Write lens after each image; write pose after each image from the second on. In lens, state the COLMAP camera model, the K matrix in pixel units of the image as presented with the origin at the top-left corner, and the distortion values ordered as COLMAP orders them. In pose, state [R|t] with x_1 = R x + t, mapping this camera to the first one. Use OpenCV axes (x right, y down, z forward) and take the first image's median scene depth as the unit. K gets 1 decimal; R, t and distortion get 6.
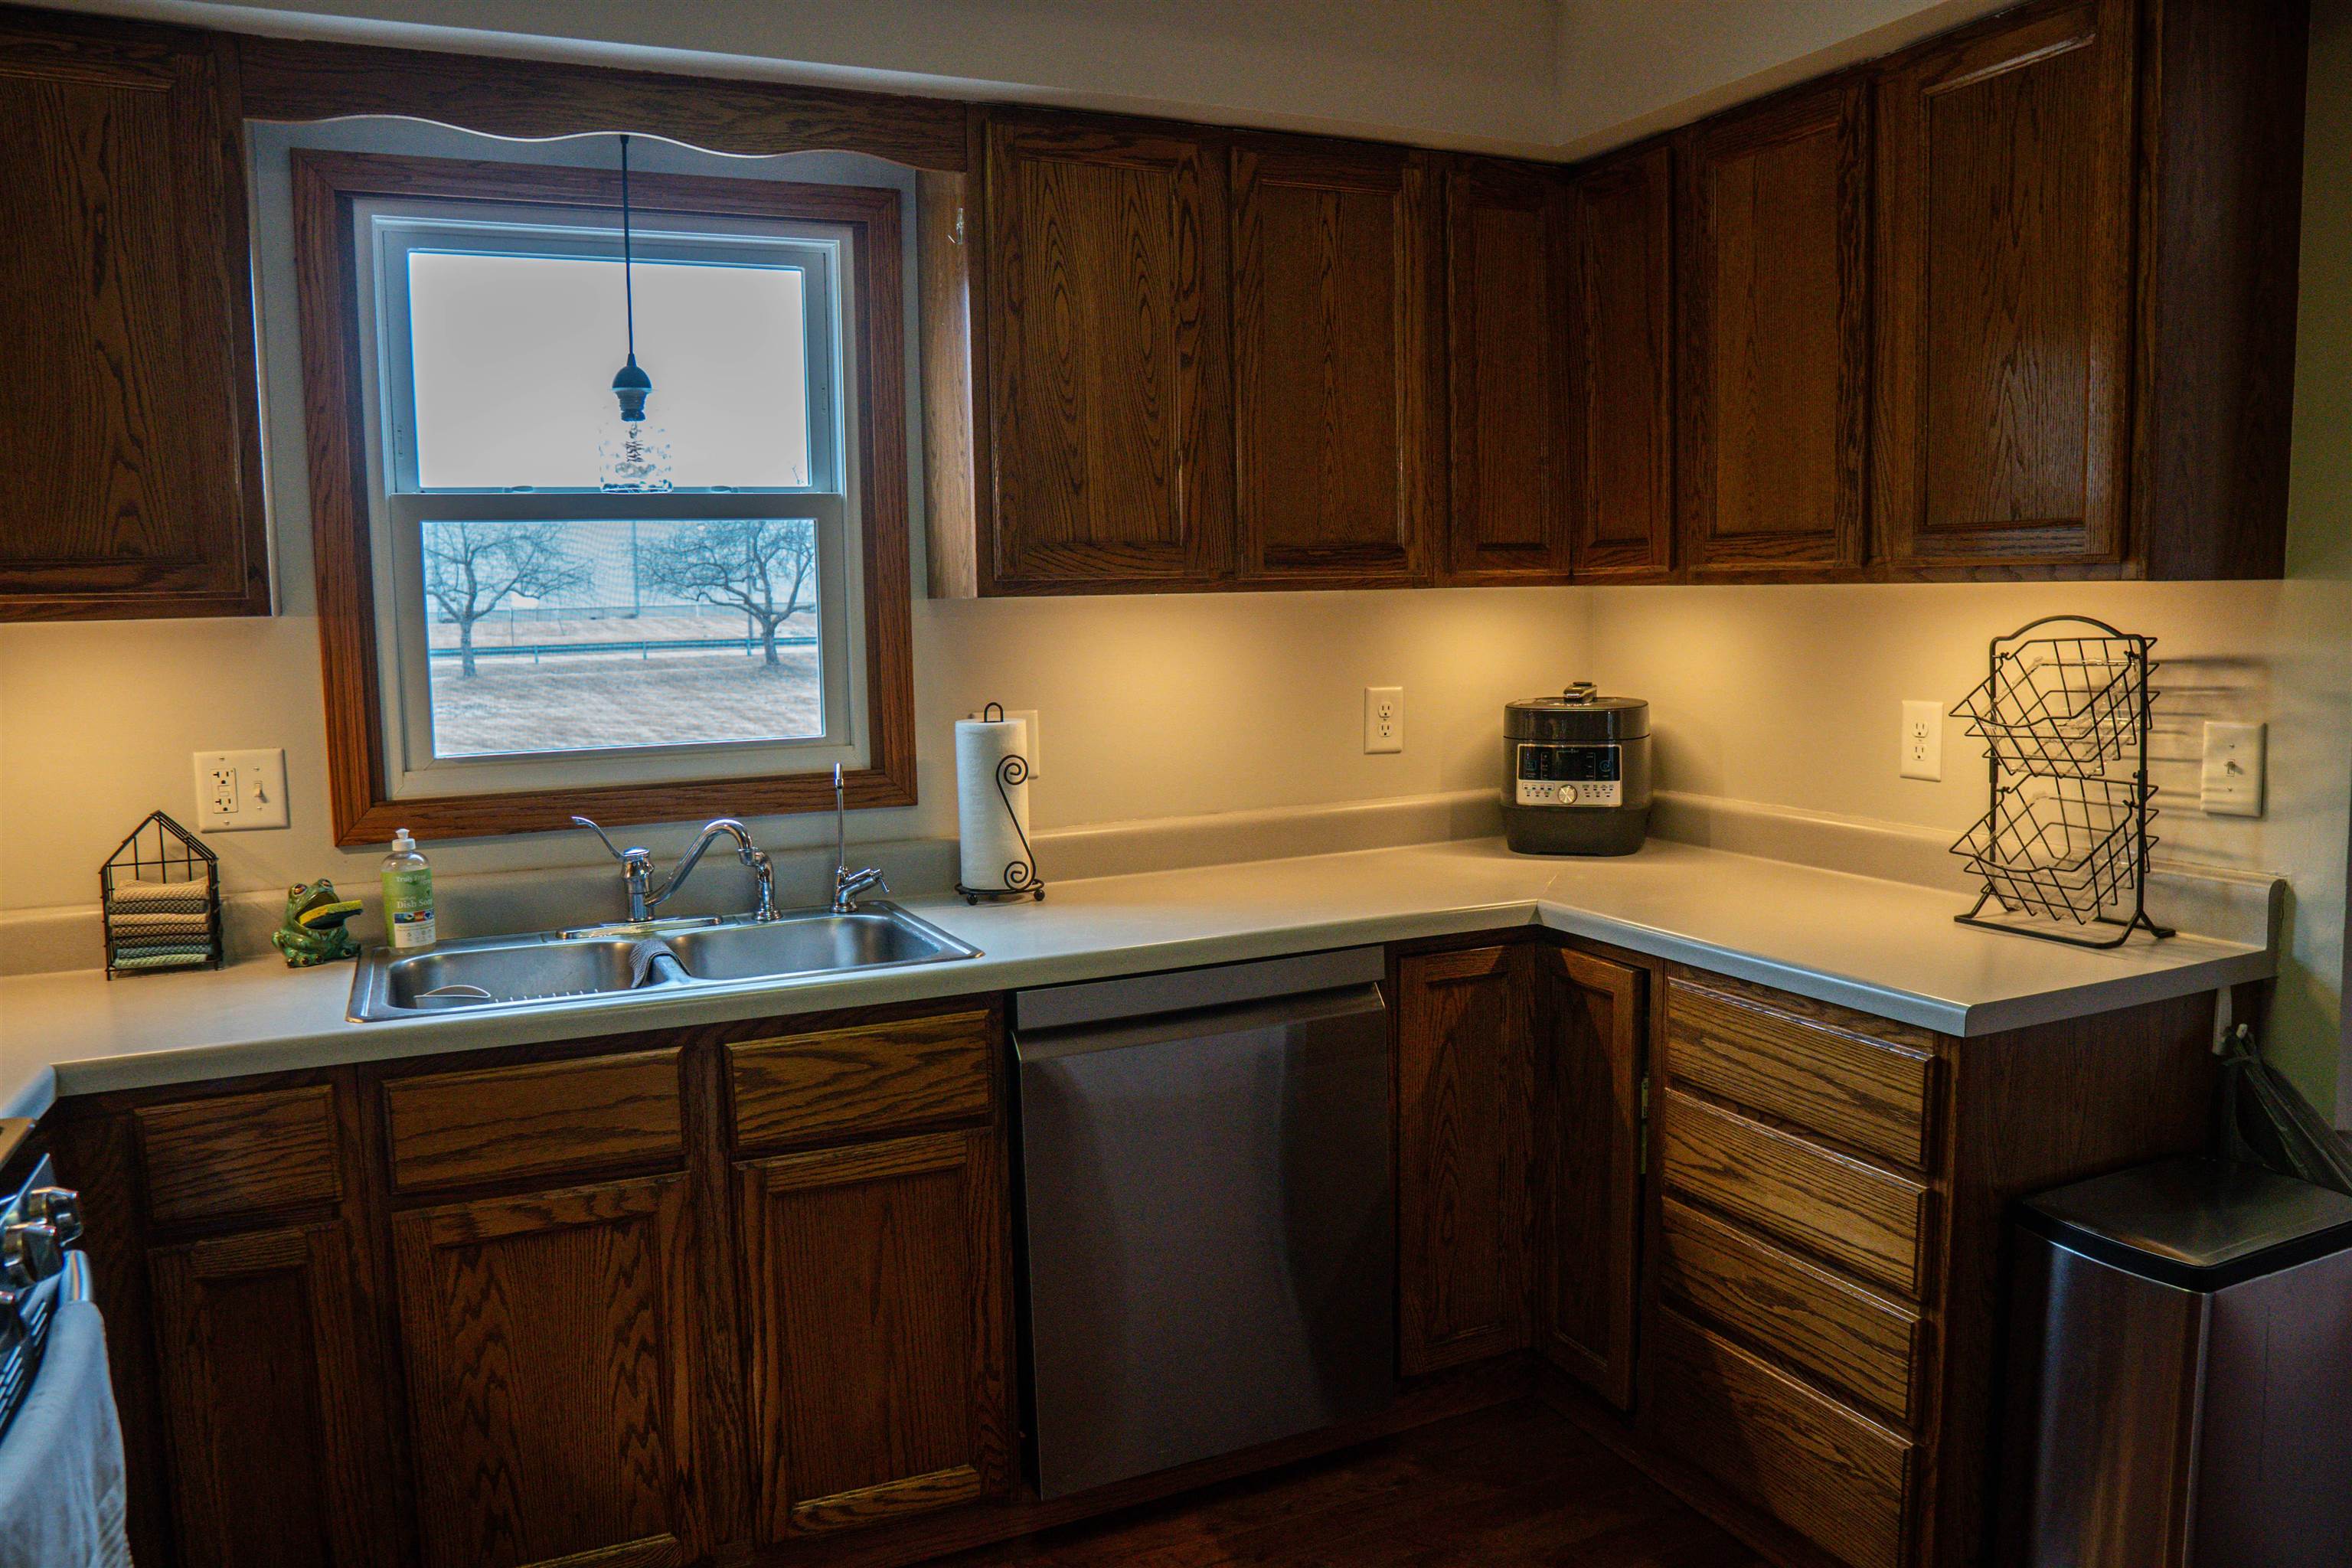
lens RADIAL K [[1659.1, 0, 1169.7], [0, 1659.1, 776.7], [0, 0, 1]] dist [-0.102416, 0.062815]
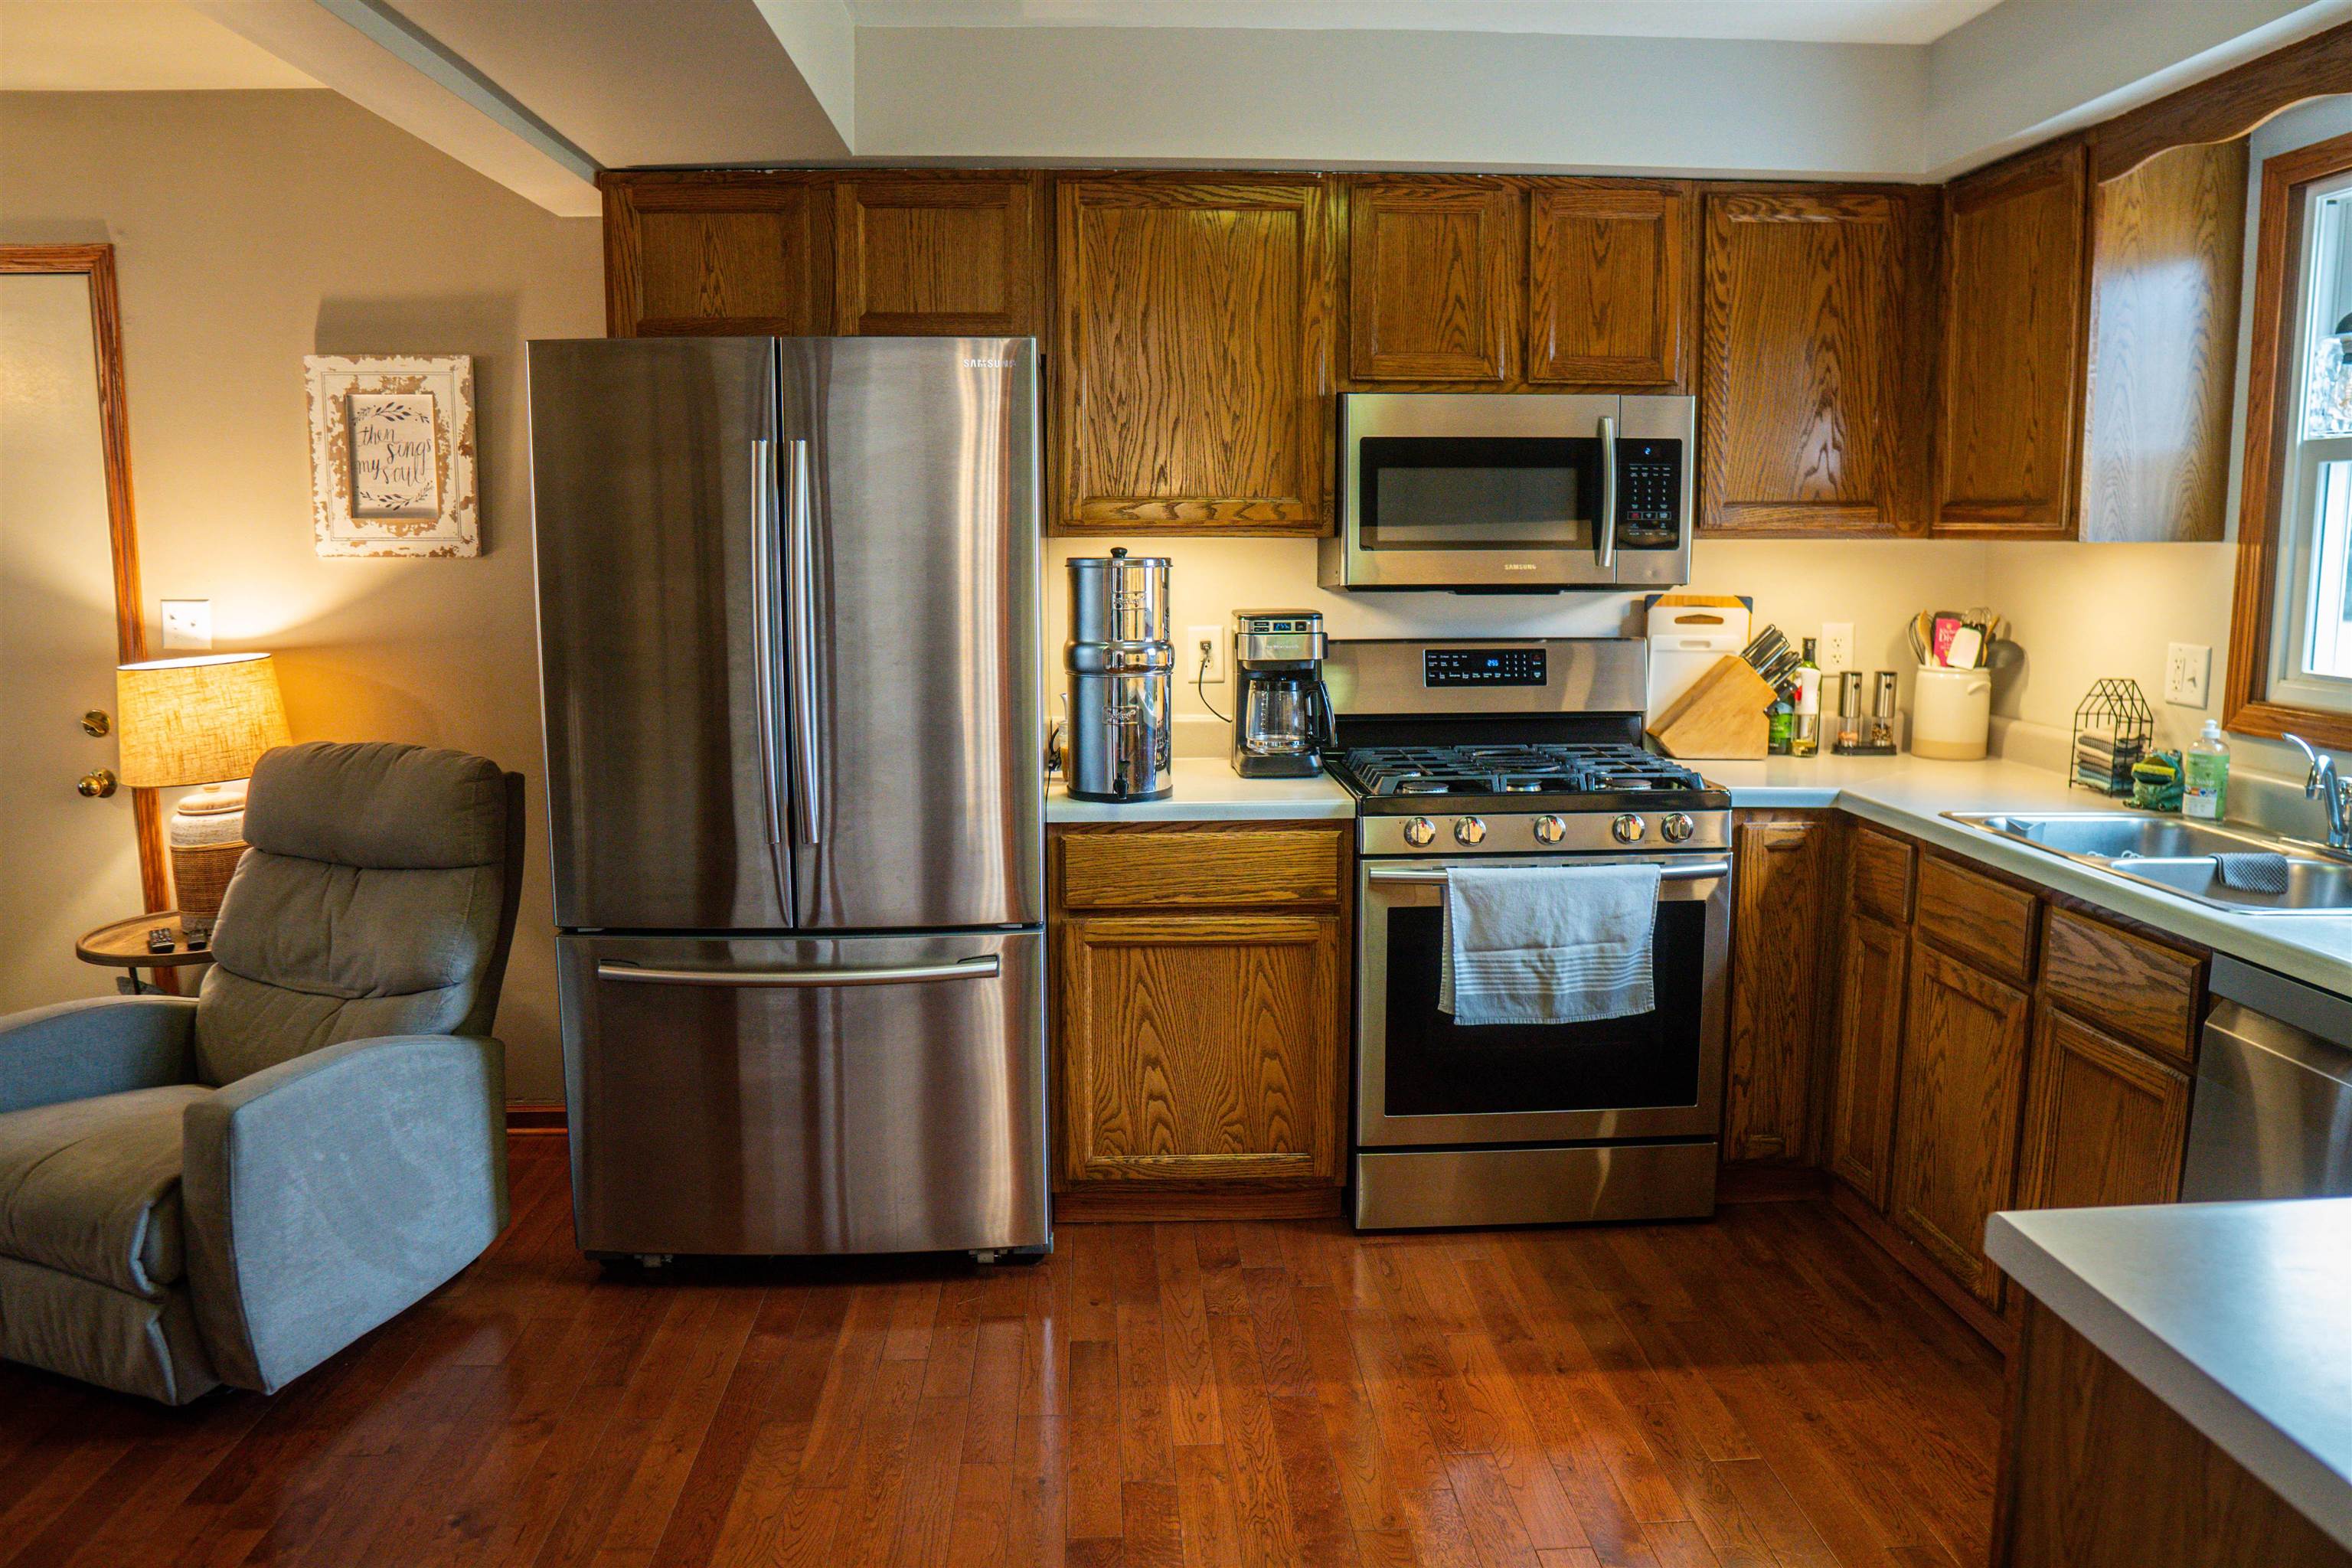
lens RADIAL K [[1659.1, 0, 1179.1], [0, 1659.1, 780.8], [0, 0, 1]] dist [-0.102416, 0.062815]
pose [[-0.371640, 0.156534, -0.915085, 0.924797], [-0.086469, 0.975562, 0.201996, -0.099740], [0.924341, 0.154197, -0.349022, 0.708433]]
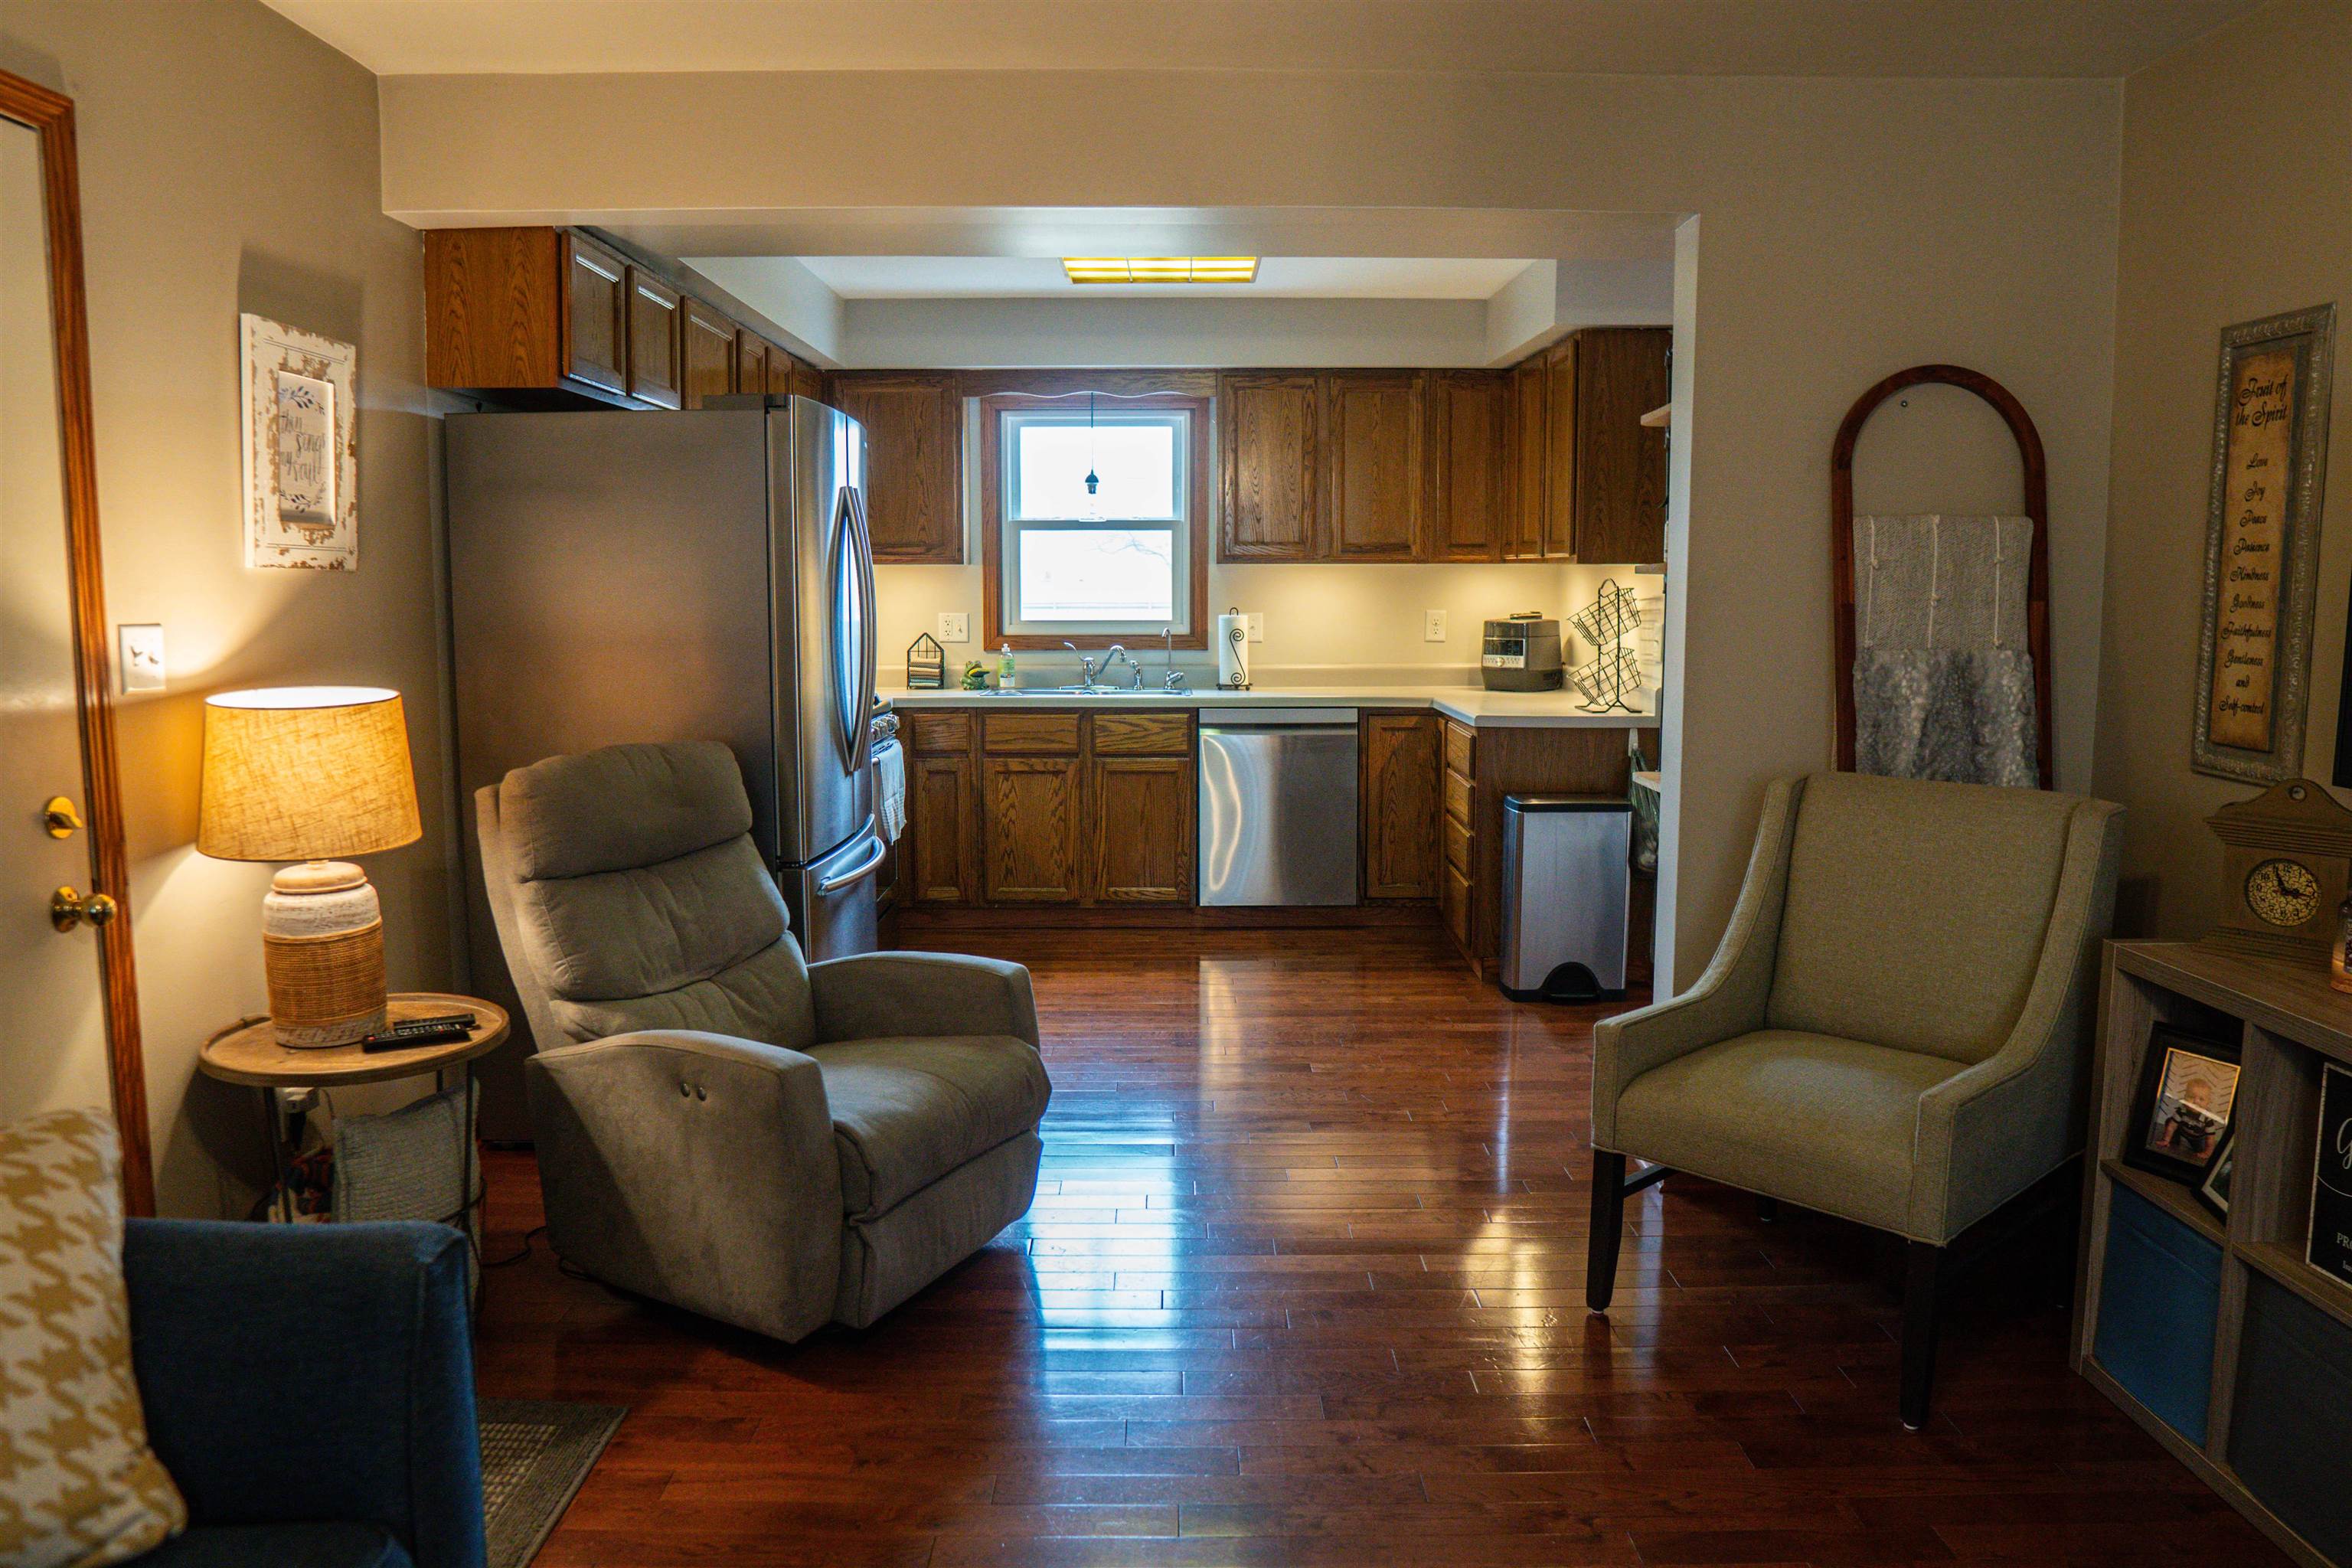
lens RADIAL K [[1659.1, 0, 1175.3], [0, 1659.1, 770.9], [0, 0, 1]] dist [-0.102416, 0.062815]
pose [[0.911969, 0.068273, -0.404539, 0.923647], [-0.061662, 0.997665, 0.029364, 0.145474], [0.405599, -0.001834, 0.914049, -1.419821]]
